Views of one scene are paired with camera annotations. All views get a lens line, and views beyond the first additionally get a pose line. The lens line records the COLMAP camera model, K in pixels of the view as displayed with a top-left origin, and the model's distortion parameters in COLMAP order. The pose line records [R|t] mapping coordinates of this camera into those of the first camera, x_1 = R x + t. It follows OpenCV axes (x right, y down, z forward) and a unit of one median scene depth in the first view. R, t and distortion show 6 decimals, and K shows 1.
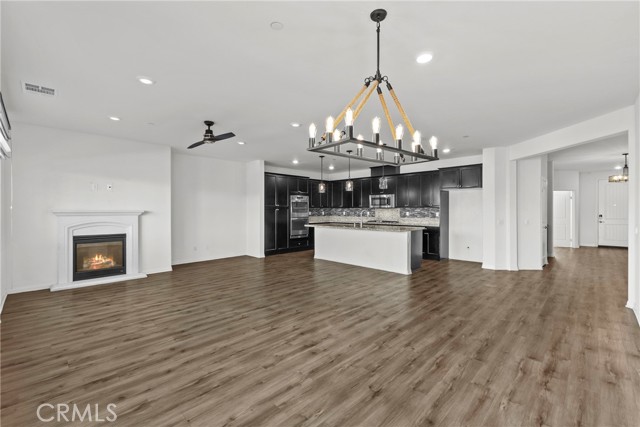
lens RADIAL K [[278.9, 0, 322.5], [0, 278.9, 209.7], [0, 0, 1]] dist [0.013555, 0.000114]
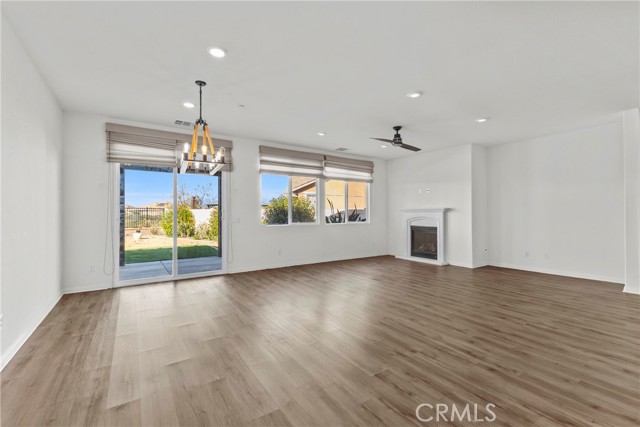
lens RADIAL K [[278.9, 0, 317.9], [0, 278.9, 213.1], [0, 0, 1]] dist [0.013555, 0.000114]
pose [[-0.217762, -0.001728, -0.976000, 0.654920], [0.003417, 0.999991, -0.002533, 0.026822], [0.975996, -0.003886, -0.217754, 0.809550]]
